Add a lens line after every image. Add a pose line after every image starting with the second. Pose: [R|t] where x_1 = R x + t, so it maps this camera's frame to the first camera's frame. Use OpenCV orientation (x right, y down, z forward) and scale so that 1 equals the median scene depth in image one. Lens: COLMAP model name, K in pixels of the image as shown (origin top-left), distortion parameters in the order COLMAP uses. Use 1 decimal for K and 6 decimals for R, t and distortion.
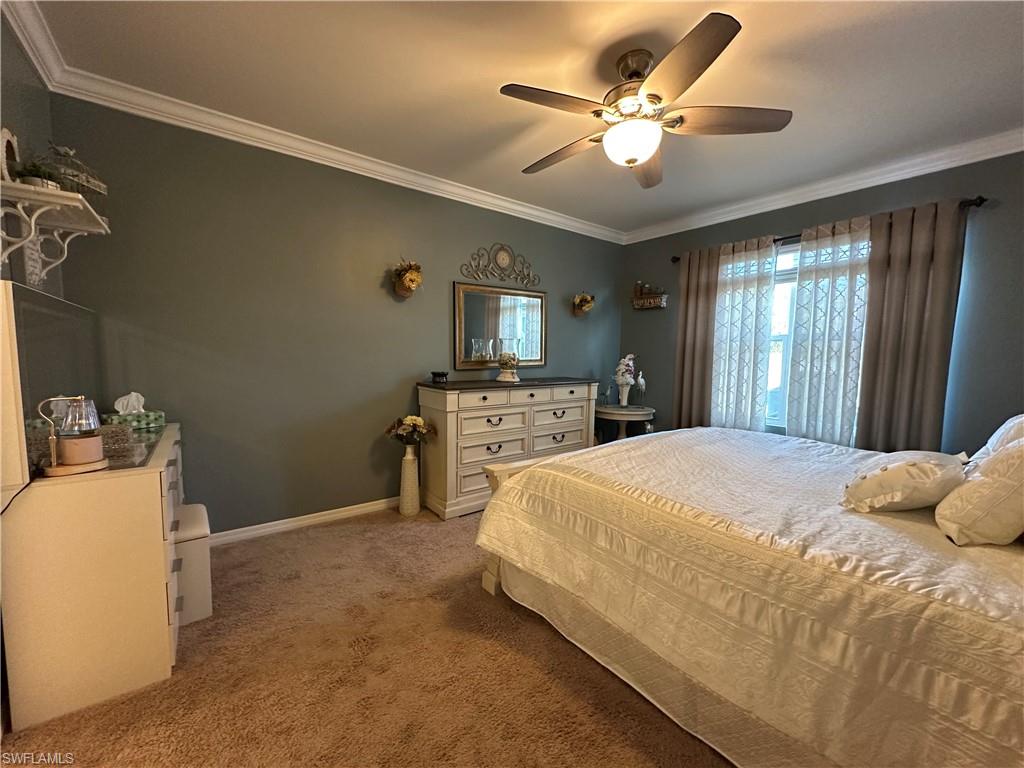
lens RADIAL K [[409.5, 0, 513.8], [0, 409.5, 383.4], [0, 0, 1]] dist [-0.005438, 0.000741]
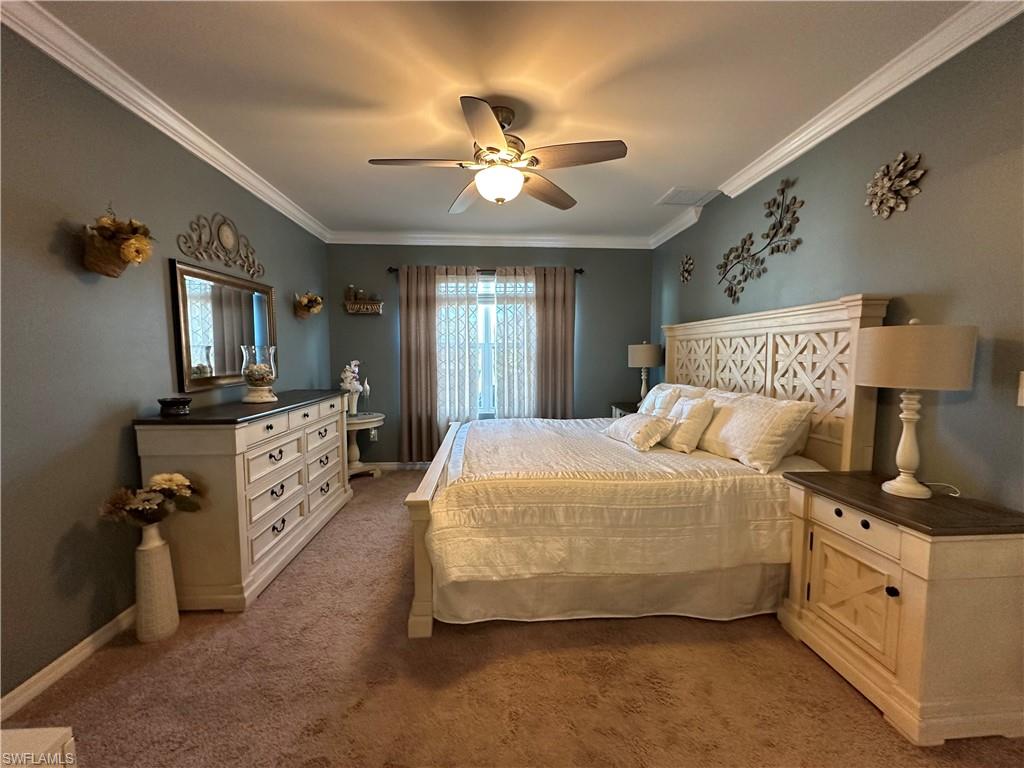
lens RADIAL K [[409.5, 0, 515.8], [0, 409.5, 379.1], [0, 0, 1]] dist [-0.005438, 0.000741]
pose [[0.563298, -0.064113, 0.823762, -0.403524], [0.070043, 0.997102, 0.029708, -0.039711], [-0.823279, 0.040964, 0.566156, 0.192405]]
